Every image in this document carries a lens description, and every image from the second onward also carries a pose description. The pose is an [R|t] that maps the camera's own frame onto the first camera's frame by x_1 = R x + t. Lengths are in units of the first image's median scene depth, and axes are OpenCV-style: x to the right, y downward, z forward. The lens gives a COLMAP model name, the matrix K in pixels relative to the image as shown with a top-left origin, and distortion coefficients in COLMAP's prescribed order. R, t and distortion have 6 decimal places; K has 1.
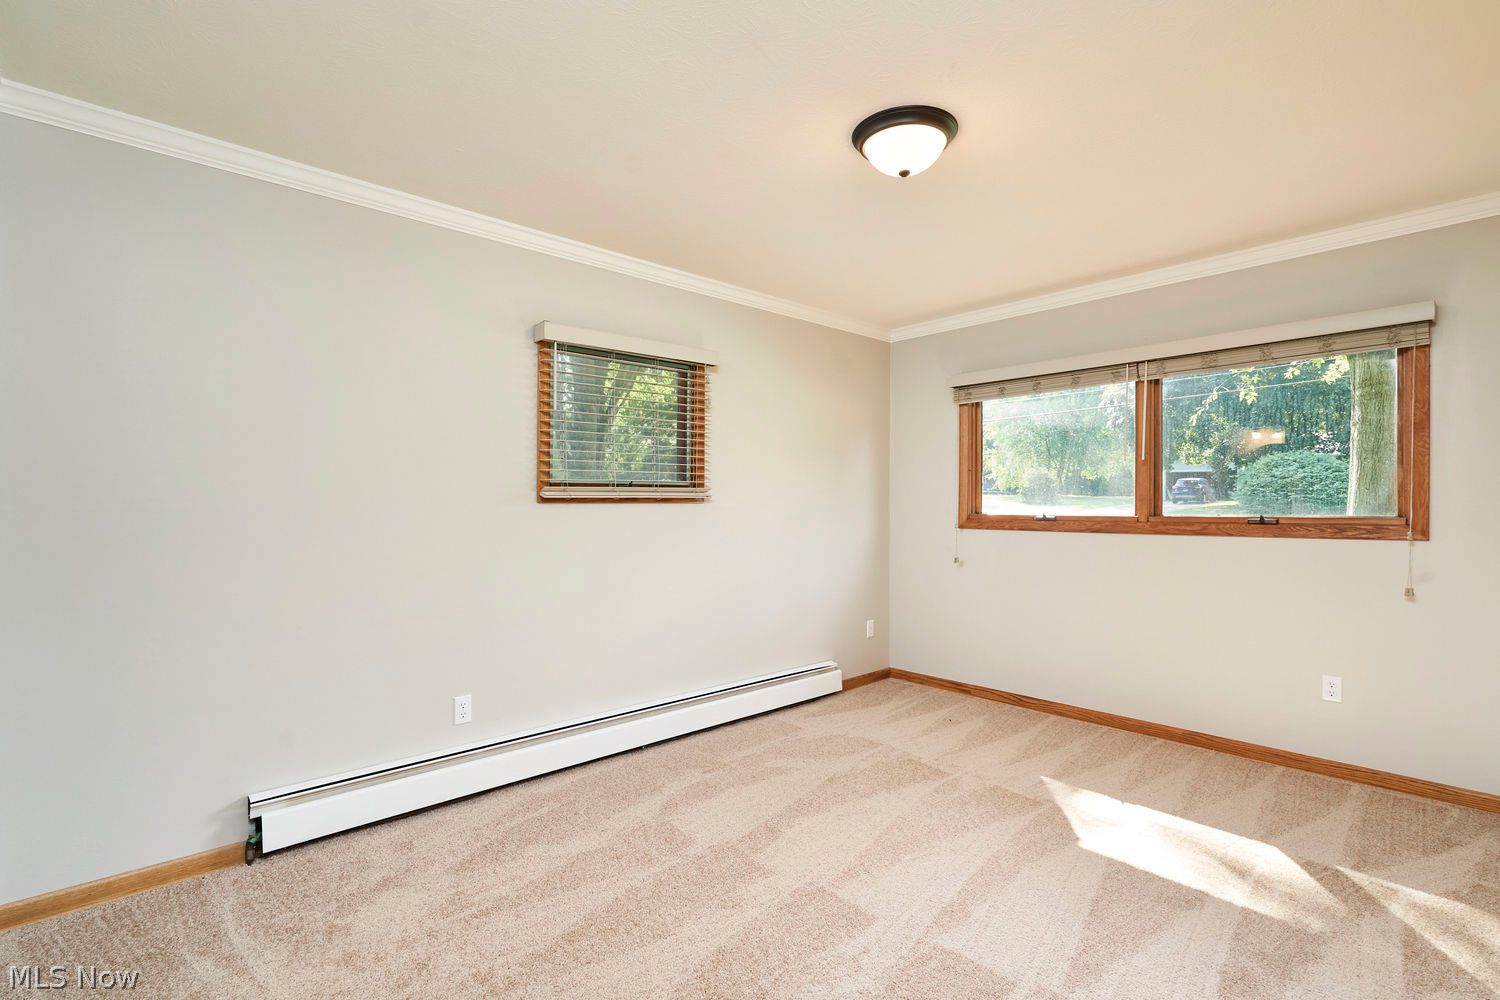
lens RADIAL K [[698.7, 0, 744.9], [0, 698.7, 511.2], [0, 0, 1]] dist [0.001241, 0.000778]
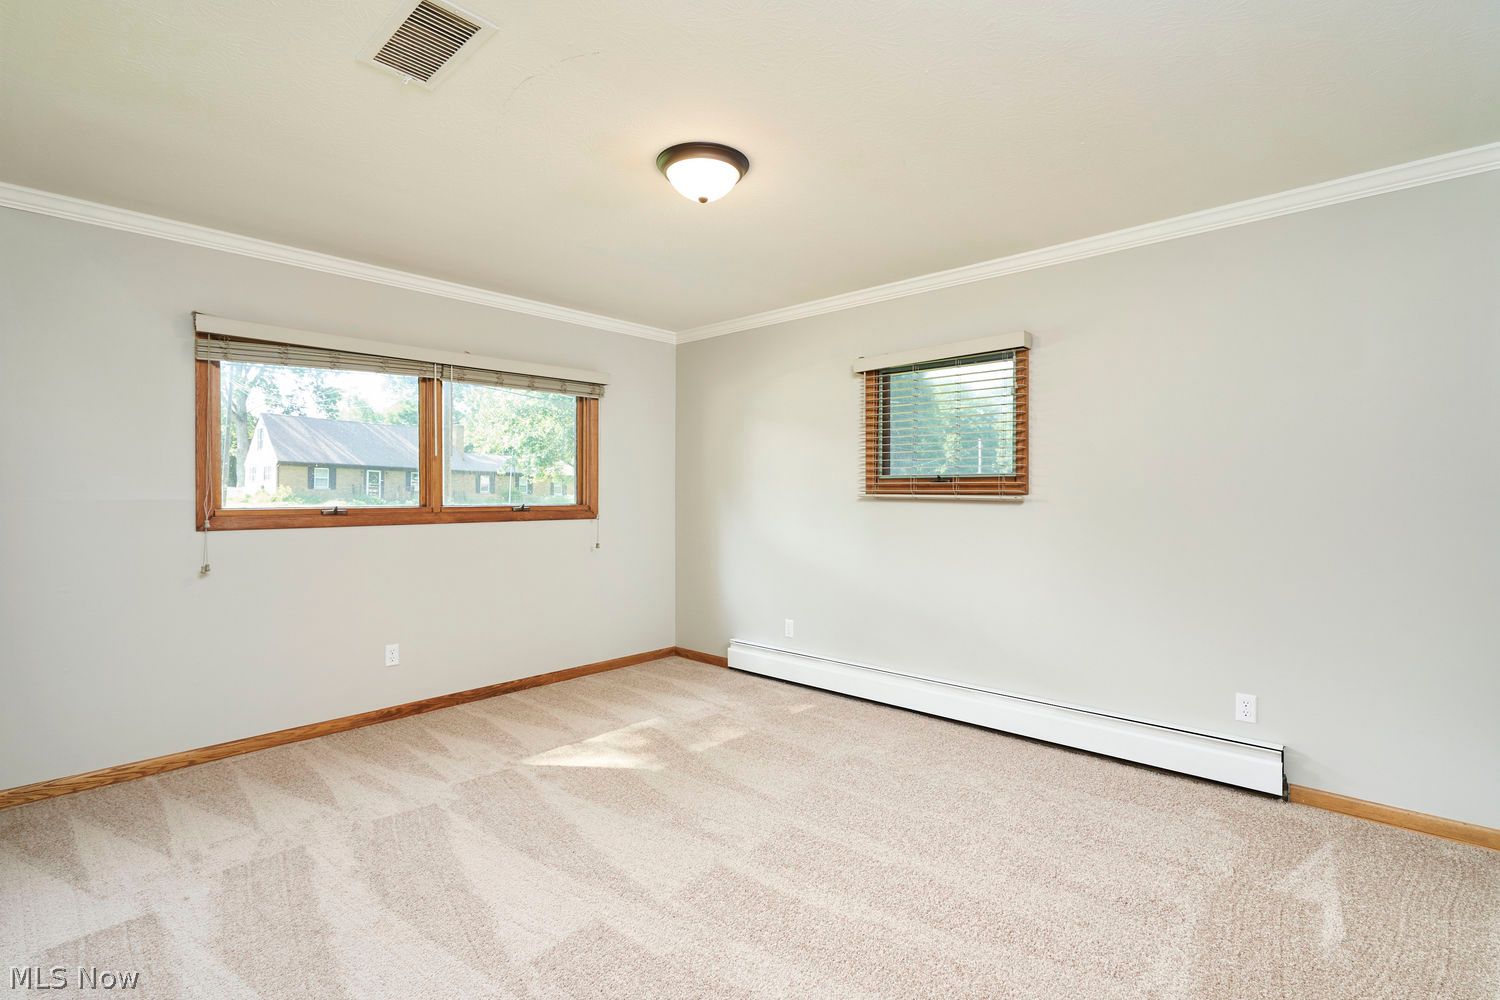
lens RADIAL K [[698.7, 0, 747.6], [0, 698.7, 490.9], [0, 0, 1]] dist [0.001241, 0.000778]
pose [[-0.090442, 0.007759, 0.995872, -0.530637], [0.008858, 0.999936, -0.006986, -0.005789], [-0.995862, 0.008190, -0.090505, 0.613222]]
